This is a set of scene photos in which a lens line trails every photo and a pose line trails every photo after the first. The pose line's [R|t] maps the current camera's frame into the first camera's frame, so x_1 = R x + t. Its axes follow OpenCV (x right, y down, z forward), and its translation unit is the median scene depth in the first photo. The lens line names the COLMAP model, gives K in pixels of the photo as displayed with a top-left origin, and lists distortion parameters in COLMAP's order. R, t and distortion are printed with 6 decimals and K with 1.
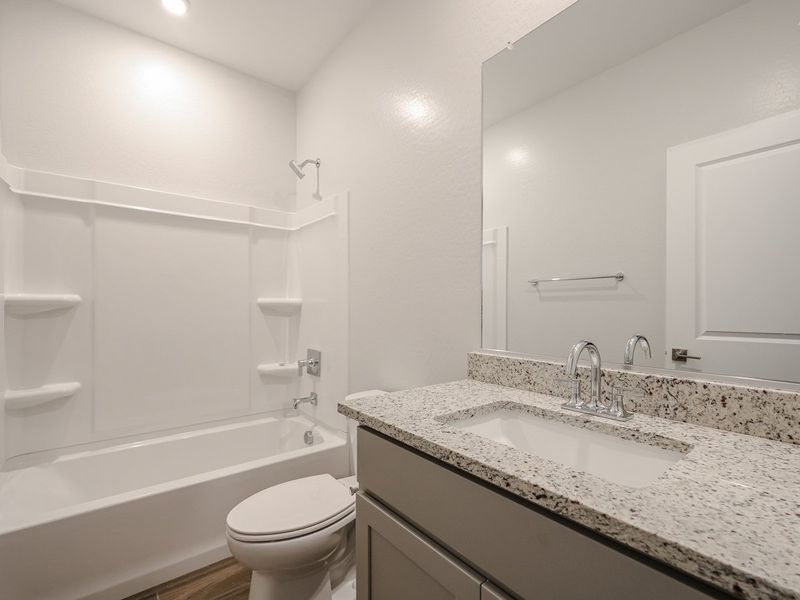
lens RADIAL K [[375.4, 0, 399.2], [0, 375.4, 299.4], [0, 0, 1]] dist [0.001221, -0.000544]
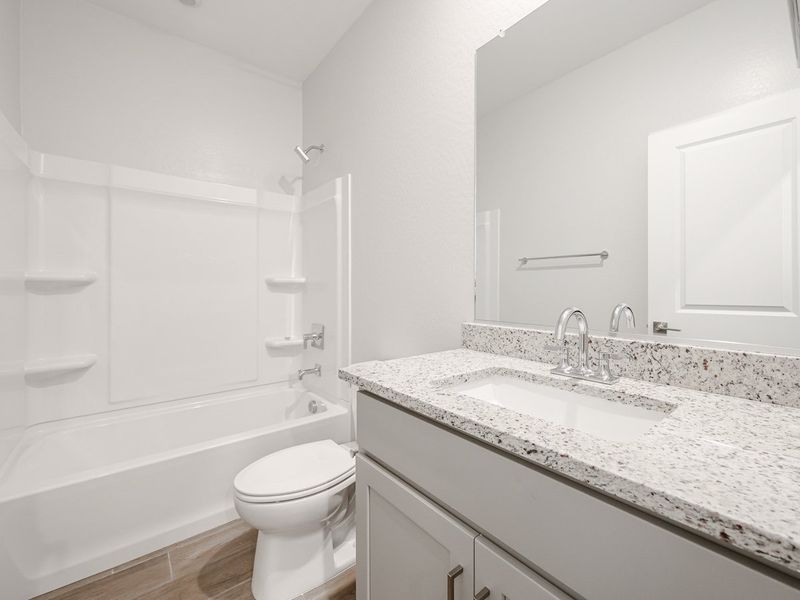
lens RADIAL K [[345.3, 0, 401.2], [0, 345.3, 287.8], [0, 0, 1]] dist [0.002530, -0.000867]
pose [[0.999995, 0.000390, 0.003237, 0.009907], [-0.000378, 0.999993, -0.003729, 0.055731], [-0.003239, 0.003728, 0.999988, 0.032341]]
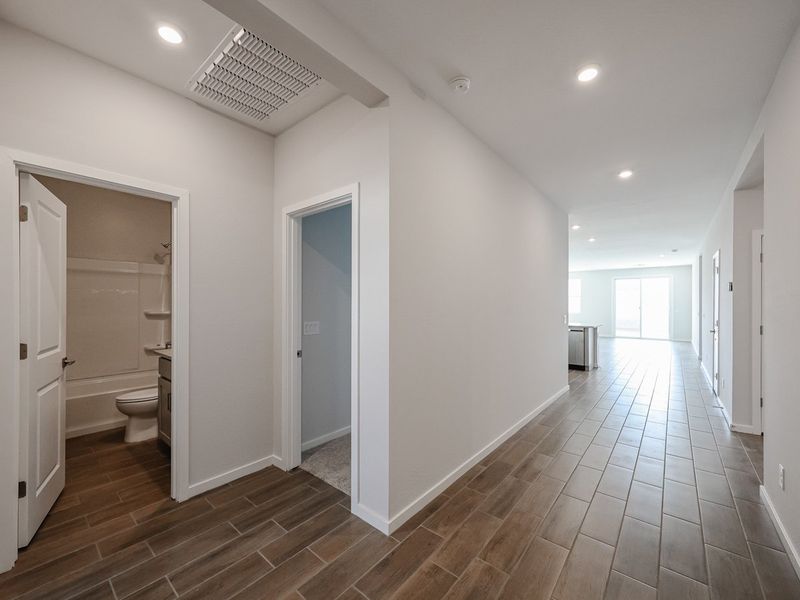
lens RADIAL K [[327.4, 0, 399.3], [0, 327.4, 301.7], [0, 0, 1]] dist [-0.000399, -0.000030]
pose [[0.979117, 0.006710, 0.203186, 0.928997], [-0.005481, 0.999963, -0.006612, -0.074248], [-0.203223, 0.005360, 0.979118, -1.494836]]
